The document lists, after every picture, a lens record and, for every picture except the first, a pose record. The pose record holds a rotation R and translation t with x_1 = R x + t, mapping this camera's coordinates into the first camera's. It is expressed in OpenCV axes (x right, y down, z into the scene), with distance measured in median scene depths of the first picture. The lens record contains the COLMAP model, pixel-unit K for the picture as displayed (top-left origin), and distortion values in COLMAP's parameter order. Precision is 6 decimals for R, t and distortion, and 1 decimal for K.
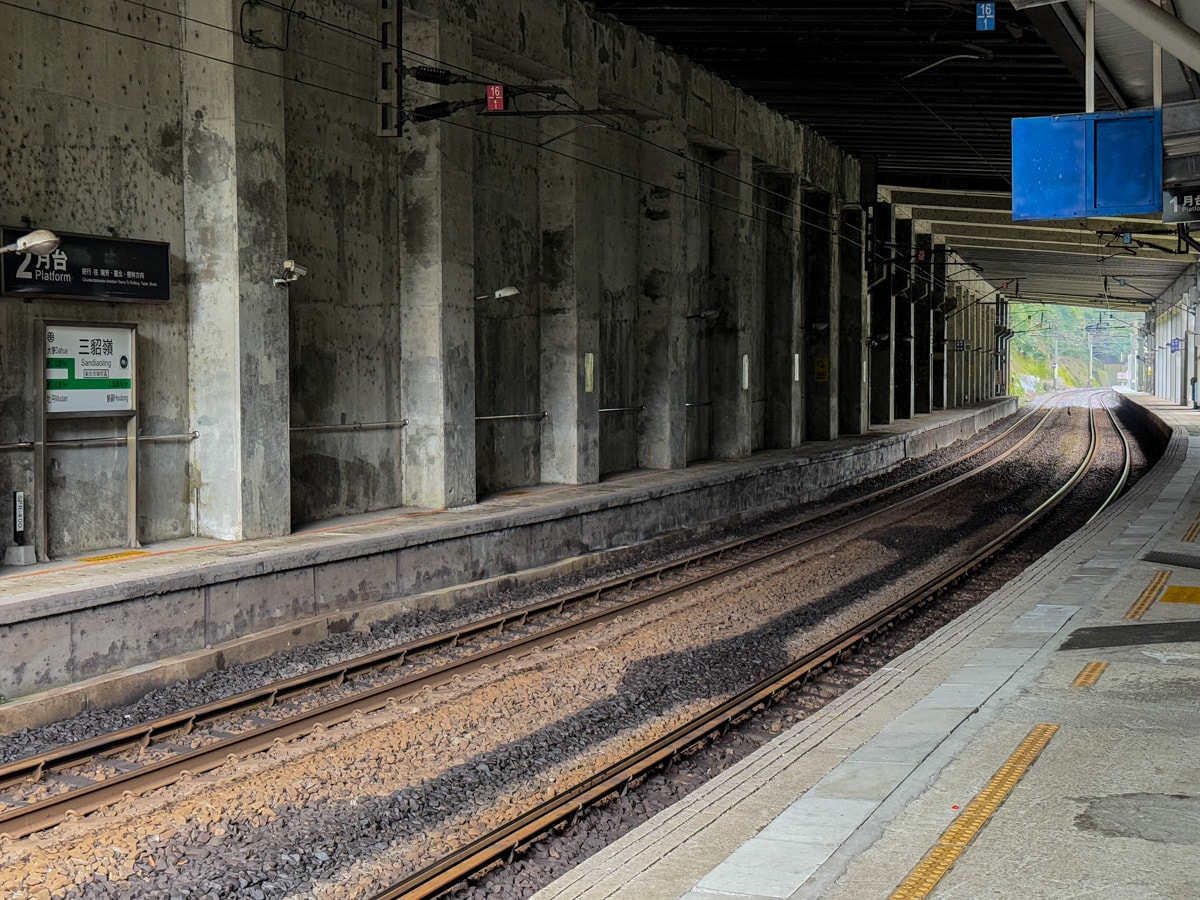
lens RADIAL K [[1630.8, 0, 586.2], [0, 1630.8, 446.6], [0, 0, 1]] dist [0.034798, -0.050870]
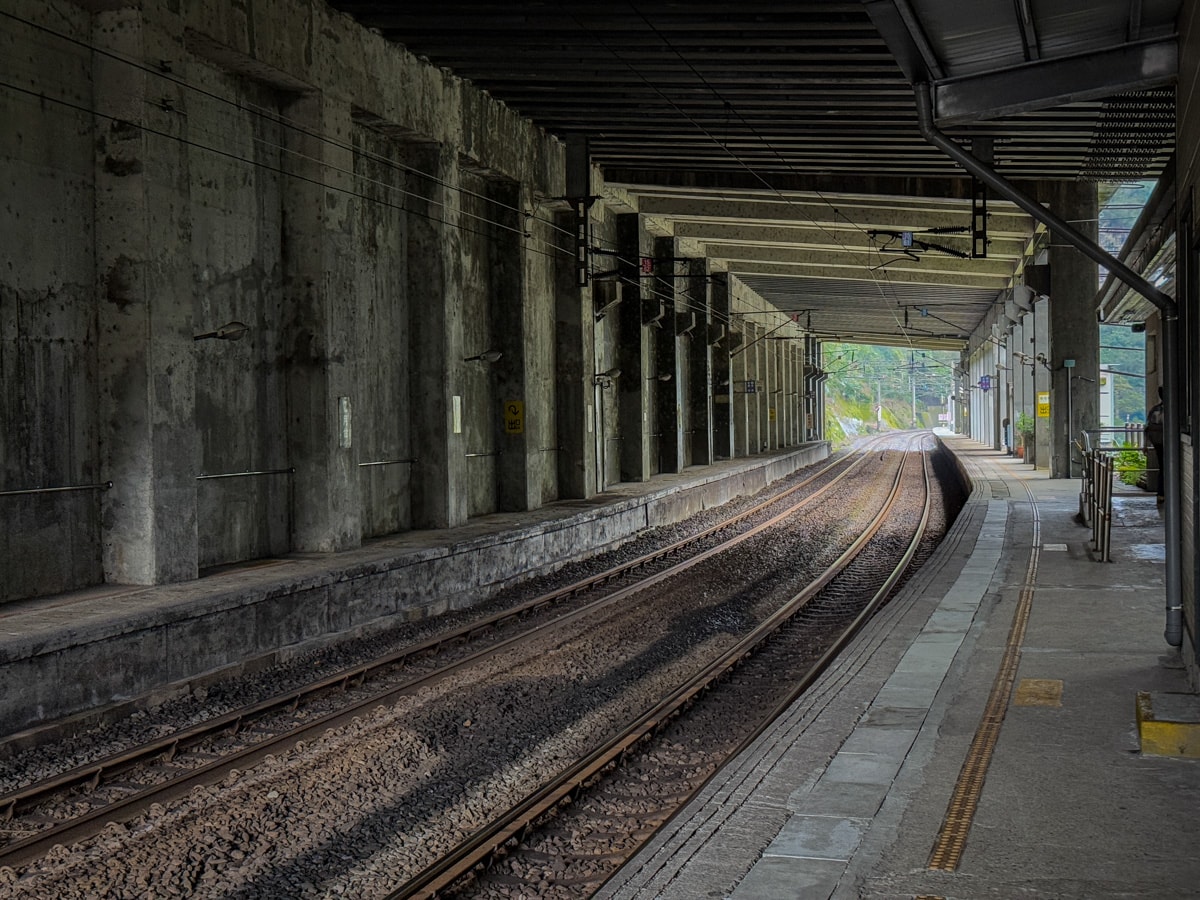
lens RADIAL K [[1542.3, 0, 600.0], [0, 1542.3, 450.0], [0, 0, 1]] dist [0.101542, -0.073907]
pose [[0.995612, -0.016835, 0.092054, 0.107408], [0.019219, 0.999501, -0.025073, -0.012270], [-0.091586, 0.026732, 0.995438, 0.265813]]
